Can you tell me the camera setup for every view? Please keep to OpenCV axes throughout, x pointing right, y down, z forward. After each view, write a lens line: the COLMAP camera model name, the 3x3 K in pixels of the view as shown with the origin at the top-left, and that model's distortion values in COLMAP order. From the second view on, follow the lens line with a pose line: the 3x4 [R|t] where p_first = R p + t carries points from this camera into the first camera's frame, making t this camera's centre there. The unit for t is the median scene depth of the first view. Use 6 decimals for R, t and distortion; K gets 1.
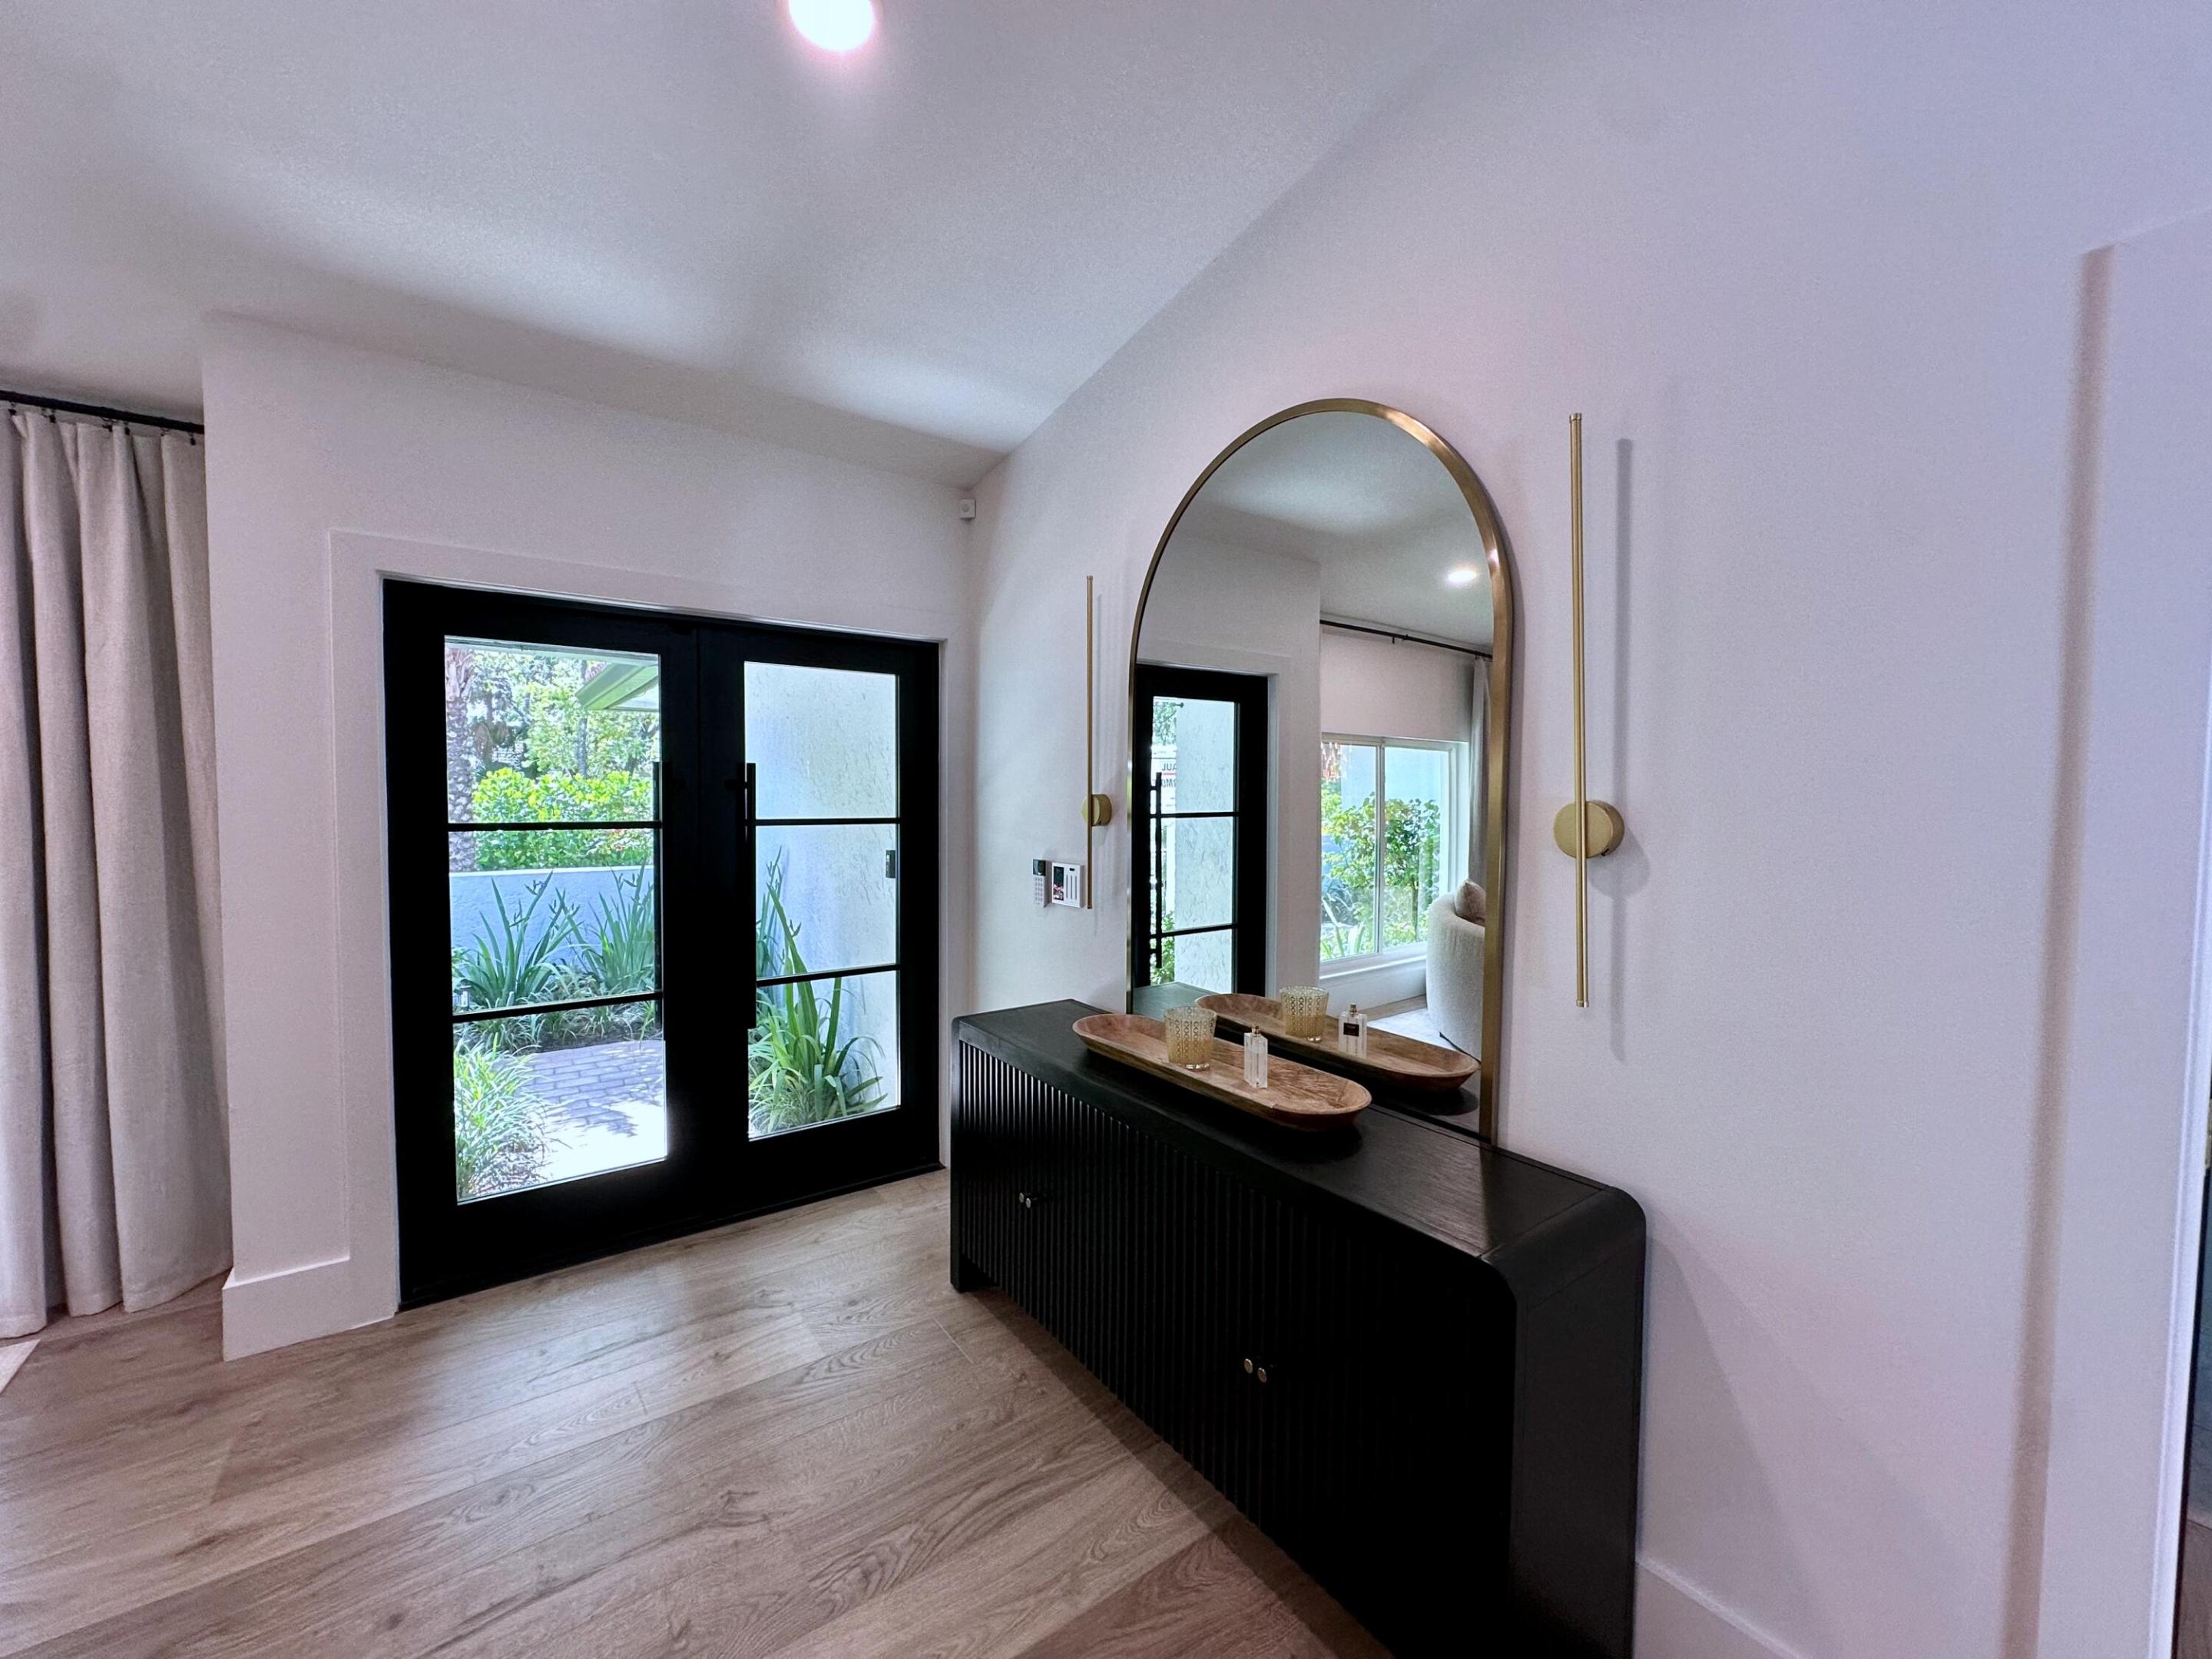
lens RADIAL K [[879.3, 0, 1105.8], [0, 879.3, 825.8], [0, 0, 1]] dist [-0.002883, 0.000332]
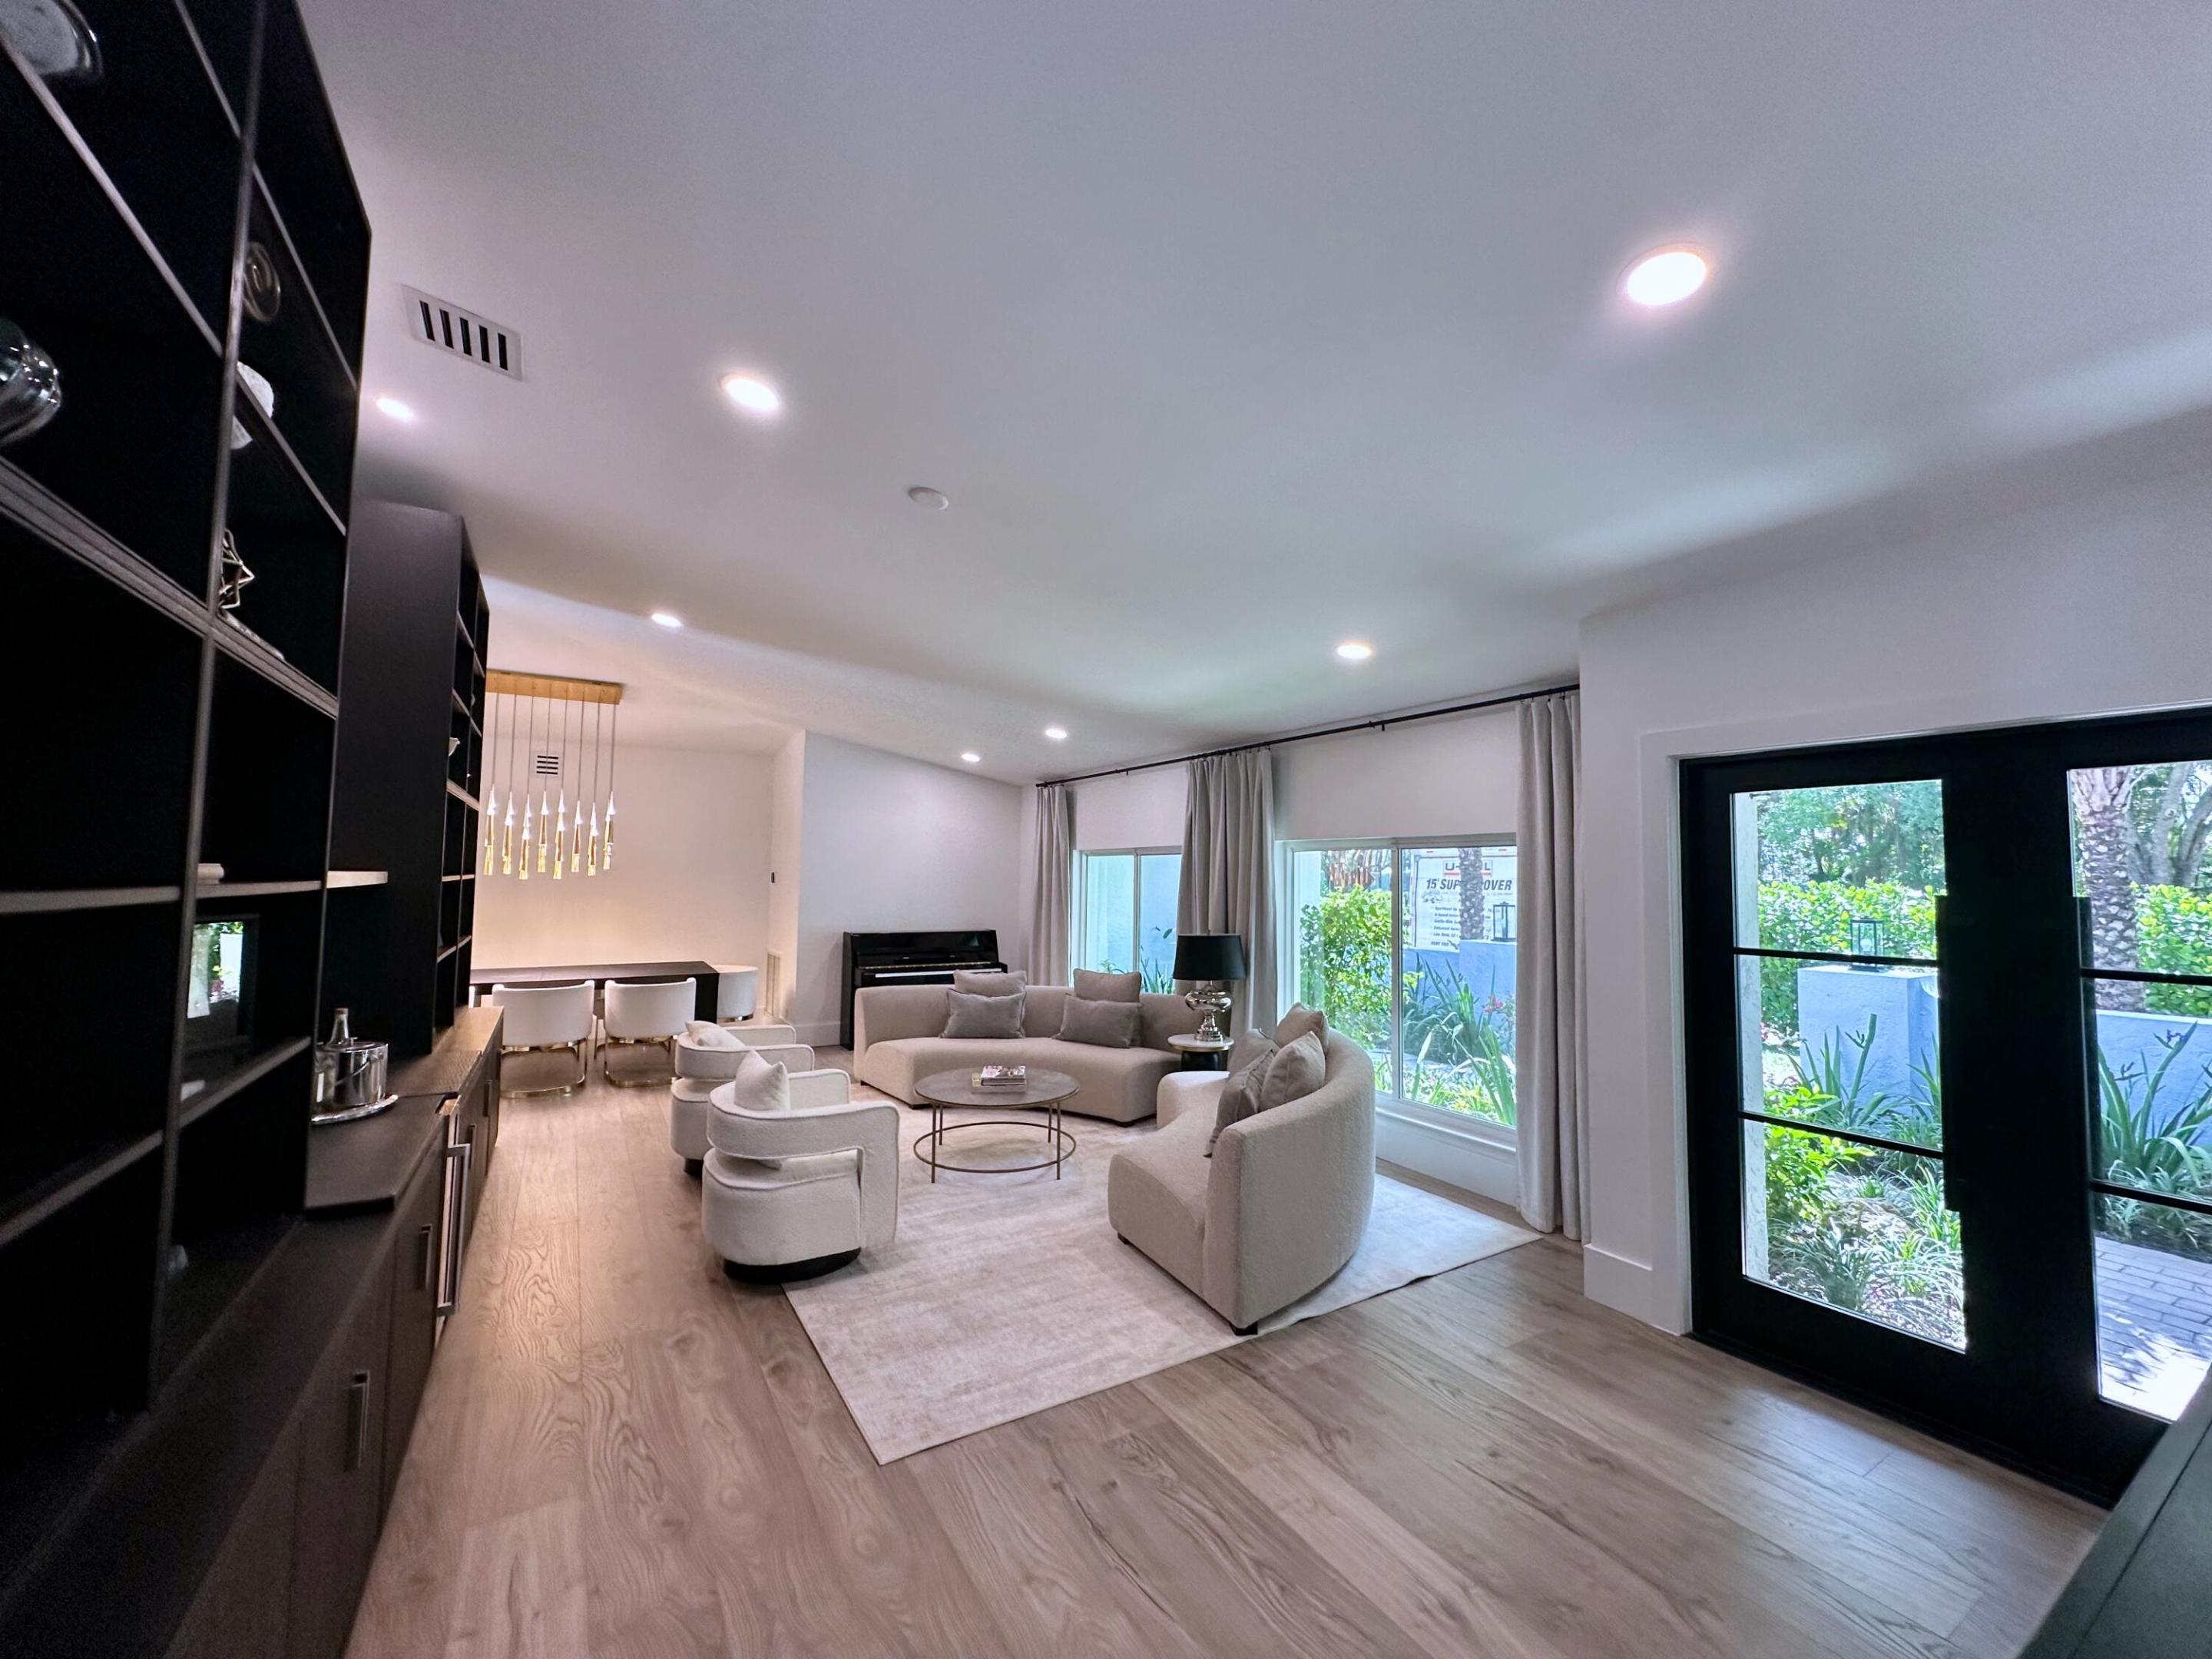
lens RADIAL K [[879.3, 0, 1105.8], [0, 879.3, 825.8], [0, 0, 1]] dist [-0.002883, 0.000332]
pose [[-0.077307, -0.070045, -0.994544, 0.508678], [-0.053375, 0.996389, -0.066026, -0.042168], [0.995578, 0.047979, -0.080766, 0.218543]]
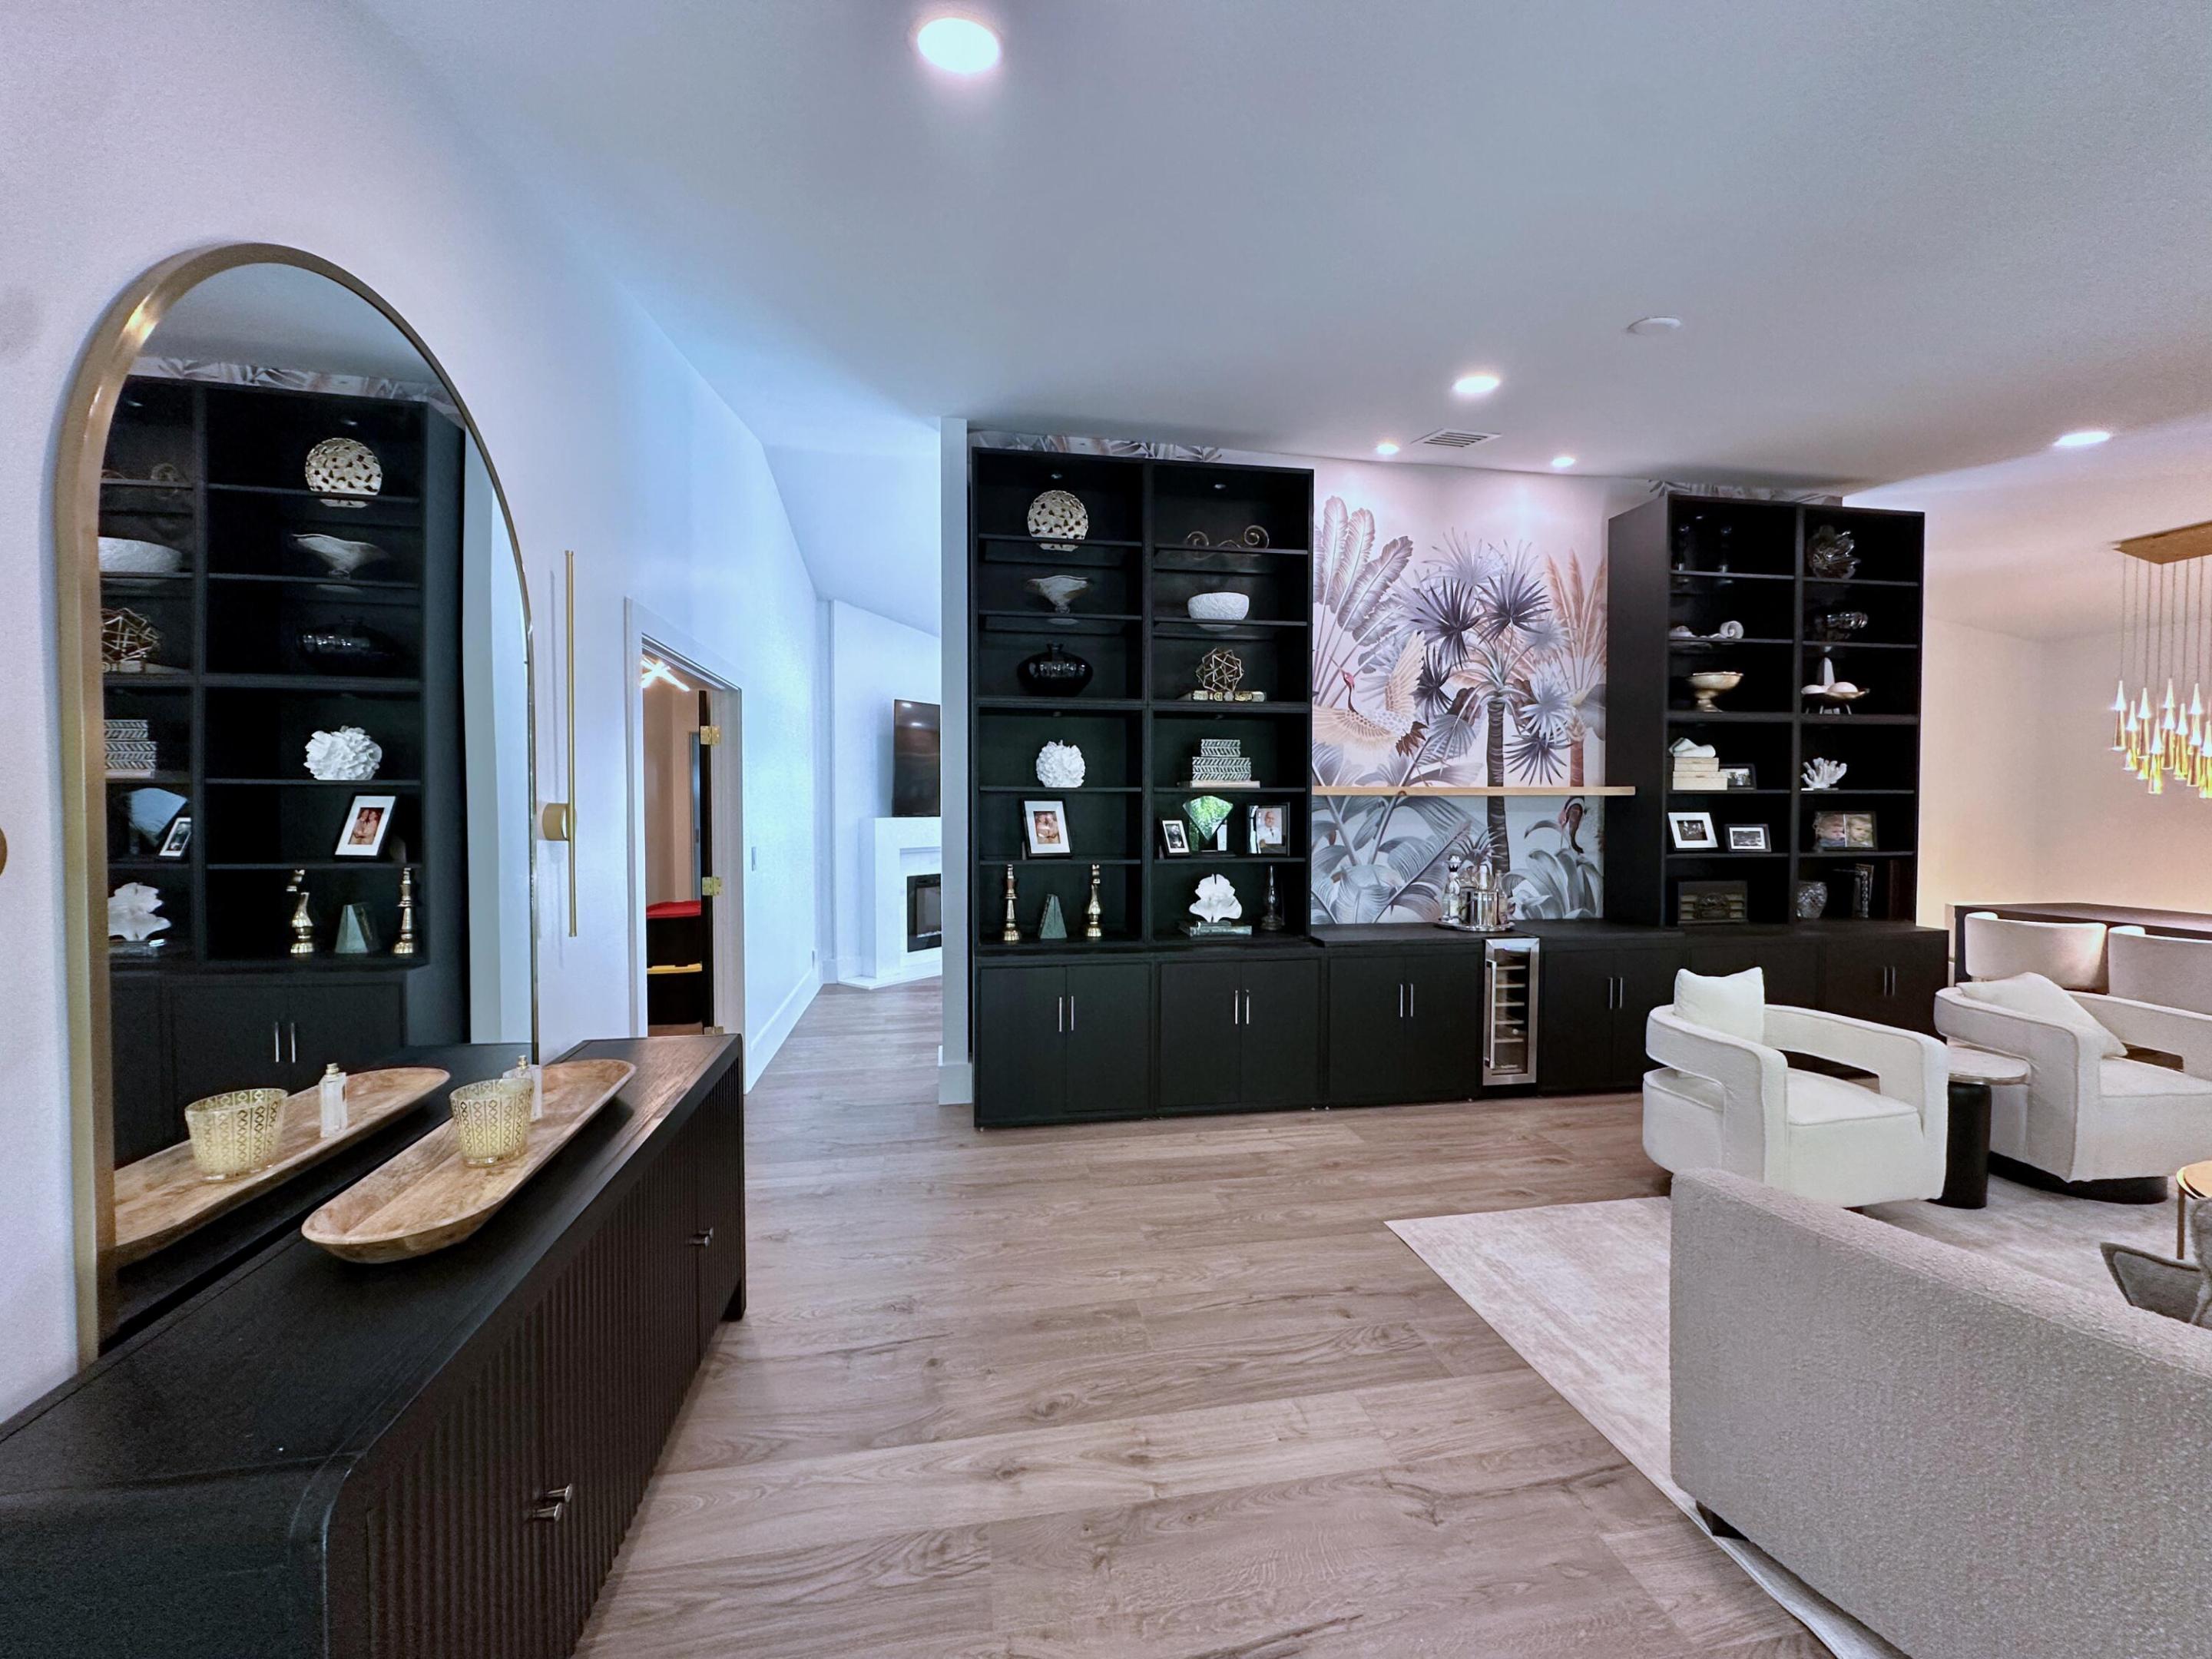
lens RADIAL K [[879.3, 0, 1105.8], [0, 879.3, 825.8], [0, 0, 1]] dist [-0.002883, 0.000332]
pose [[-0.897860, -0.021647, 0.439748, -0.547184], [0.007538, 0.997888, 0.064514, -0.047247], [-0.440216, 0.061239, -0.895801, 1.104302]]
